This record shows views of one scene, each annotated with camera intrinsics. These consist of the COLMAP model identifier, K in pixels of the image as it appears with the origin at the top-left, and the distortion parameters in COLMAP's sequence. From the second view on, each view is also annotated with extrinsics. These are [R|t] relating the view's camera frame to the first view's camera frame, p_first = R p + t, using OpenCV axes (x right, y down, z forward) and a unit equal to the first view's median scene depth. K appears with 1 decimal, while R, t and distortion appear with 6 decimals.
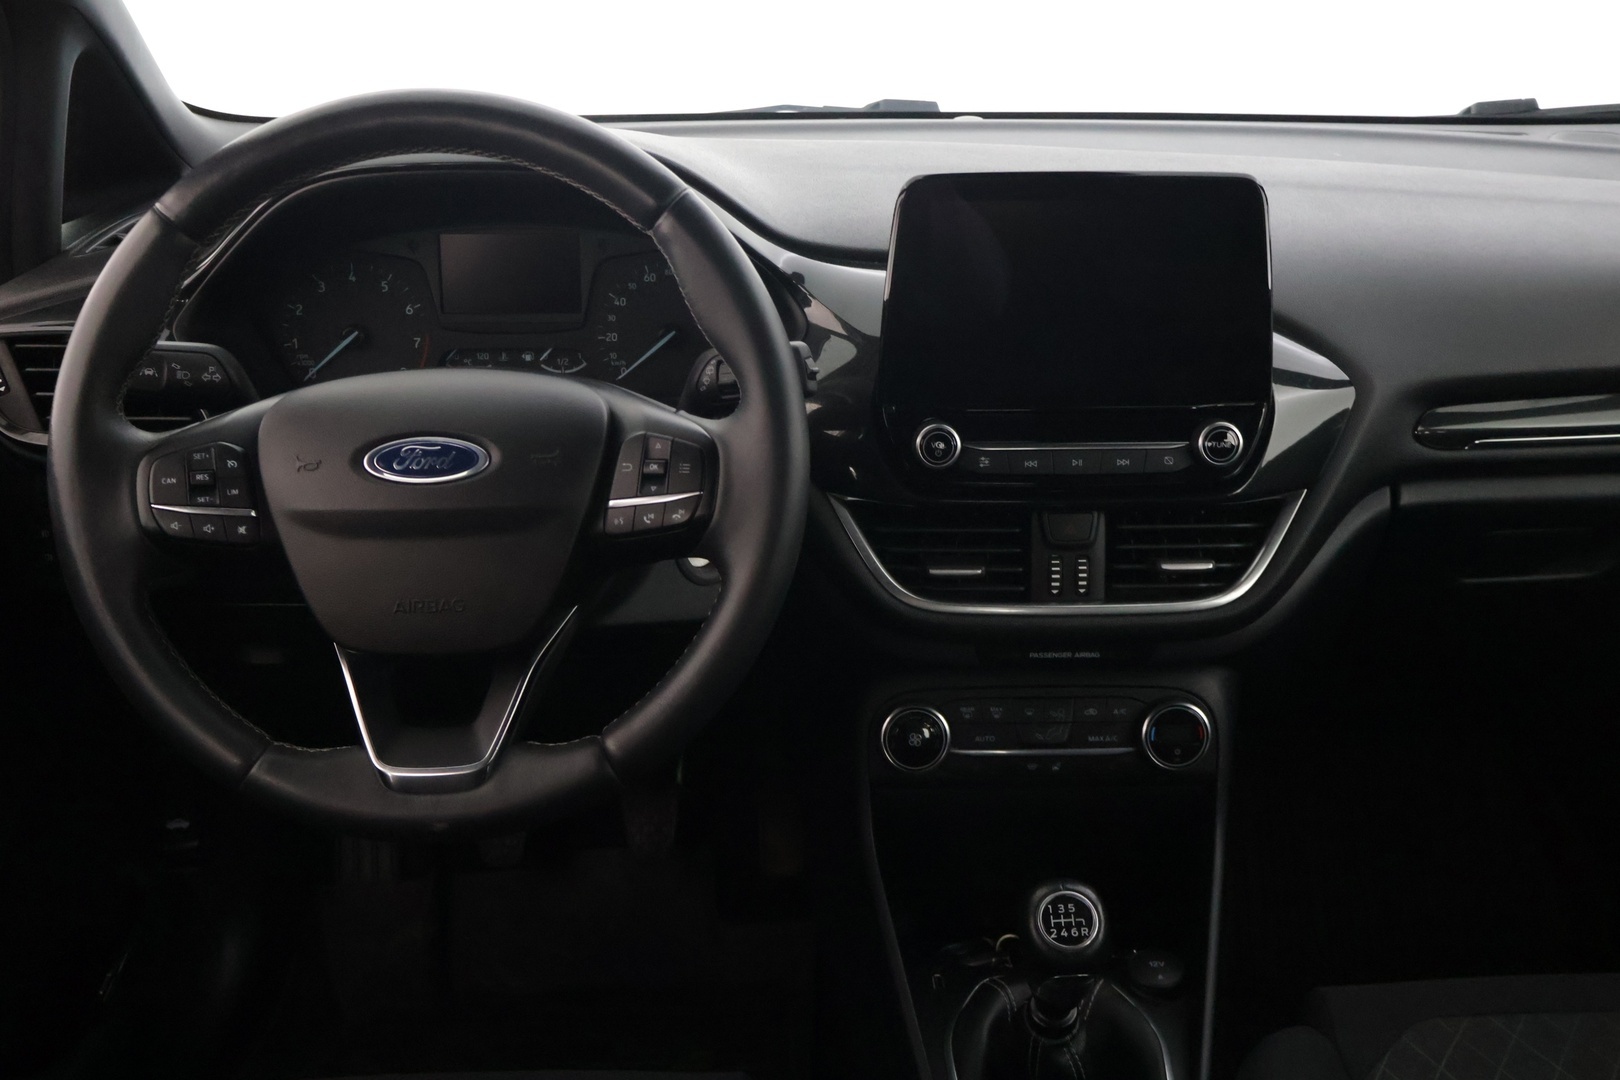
lens RADIAL K [[1733.3, 0, 810.0], [0, 1733.3, 540.0], [0, 0, 1]] dist [-0.008346, -0.001243]
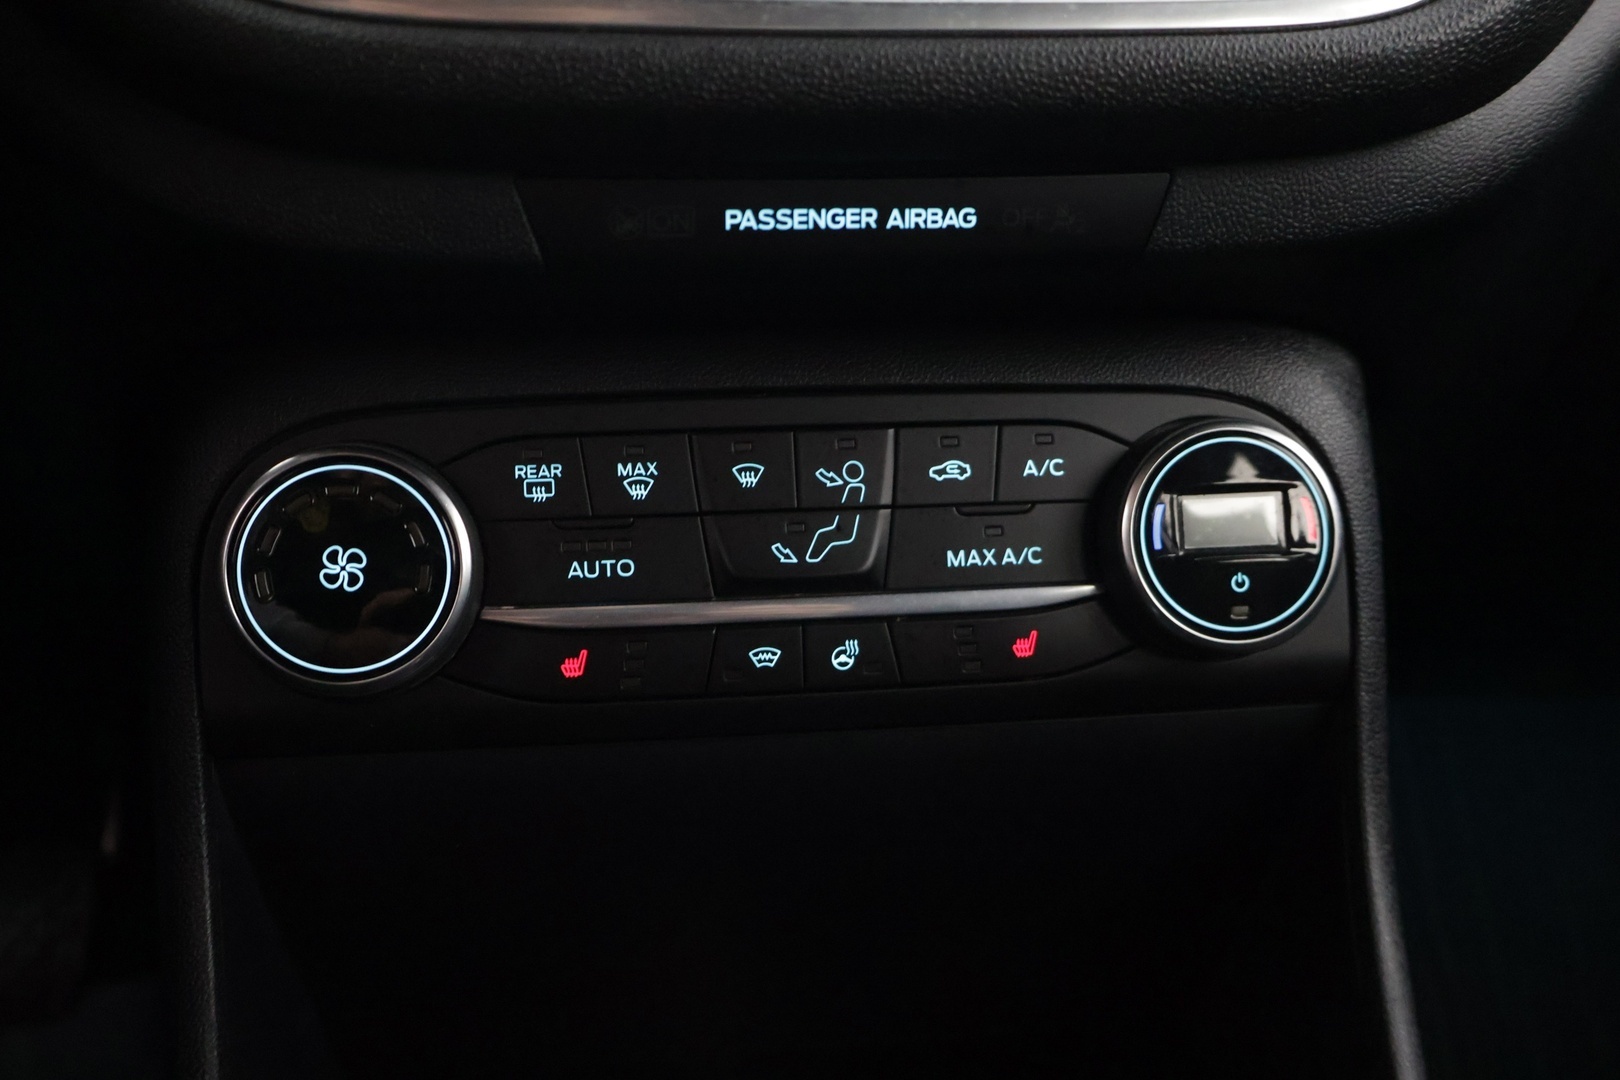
lens RADIAL K [[1635.4, 0, 810.0], [0, 1635.4, 540.0], [0, 0, 1]] dist [-0.043244, -0.001178]
pose [[0.994615, -0.030976, 0.098900, 0.127913], [0.040270, 0.994814, -0.093399, 0.161092], [-0.095494, 0.096879, 0.990704, 0.845069]]
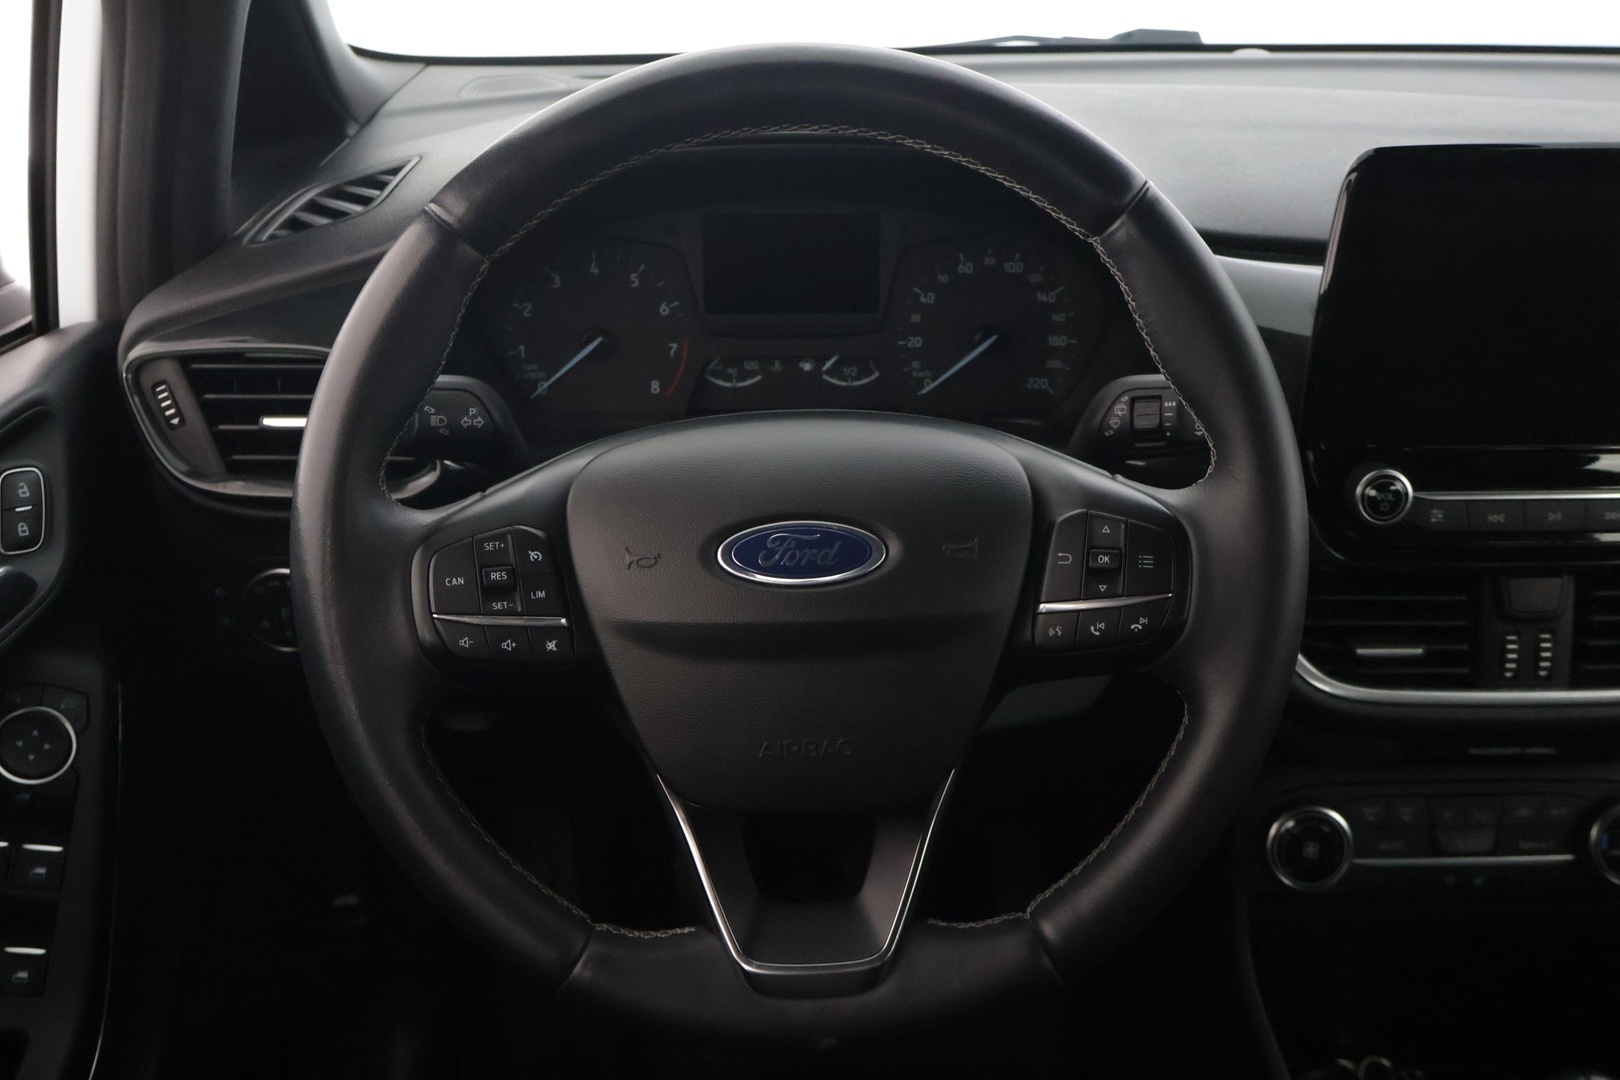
lens RADIAL K [[1733.3, 0, 810.0], [0, 1733.3, 540.0], [0, 0, 1]] dist [-0.008346, -0.001243]
pose [[0.999988, -0.002169, -0.004376, -0.195144], [0.002388, 0.998702, 0.050887, -0.081205], [0.004260, -0.050897, 0.998695, 0.236132]]
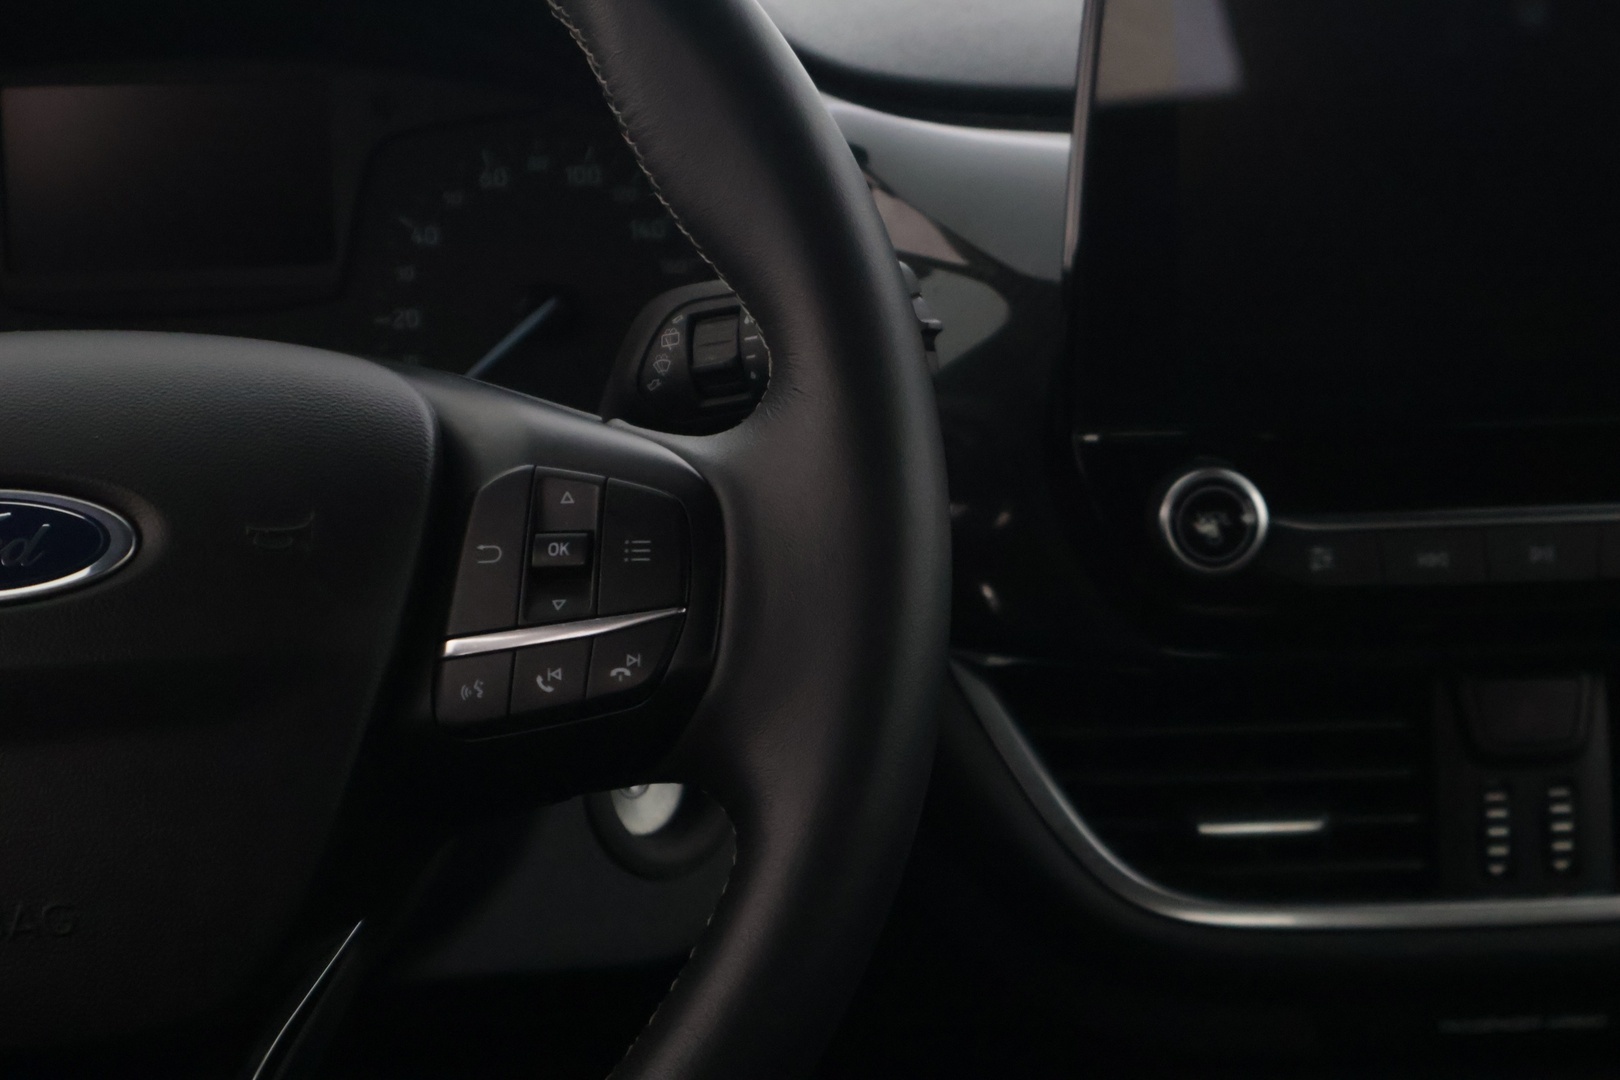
lens RADIAL K [[3294.5, 0, 810.0], [0, 3294.5, 540.0], [0, 0, 1]] dist [0.053264, -0.362593]
pose [[0.999036, -0.028950, 0.033010, -0.052907], [0.032338, 0.993708, -0.107231, 0.034561], [-0.029698, 0.108196, 0.993686, 0.233261]]
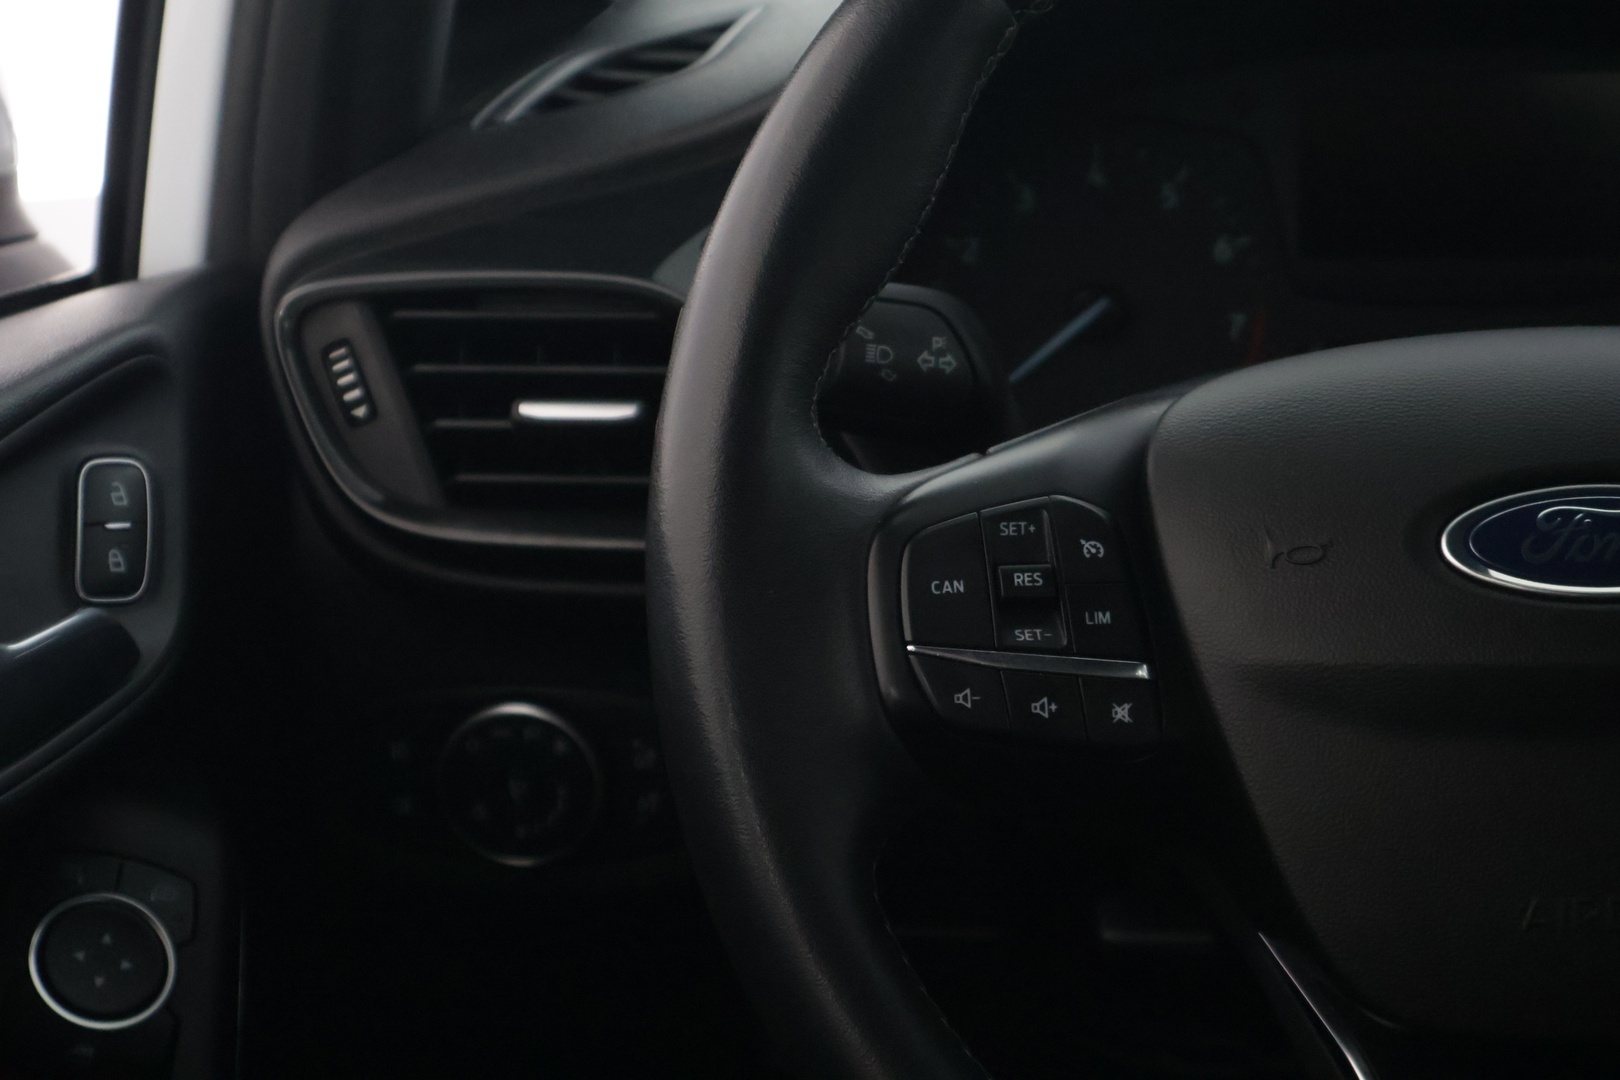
lens RADIAL K [[3294.5, 0, 810.0], [0, 3294.5, 540.0], [0, 0, 1]] dist [0.053264, -0.362593]
pose [[0.991814, 0.008031, -0.127436, -0.276794], [-0.020926, 0.994750, -0.100175, 0.029425], [0.125963, 0.102022, 0.986775, 0.217268]]
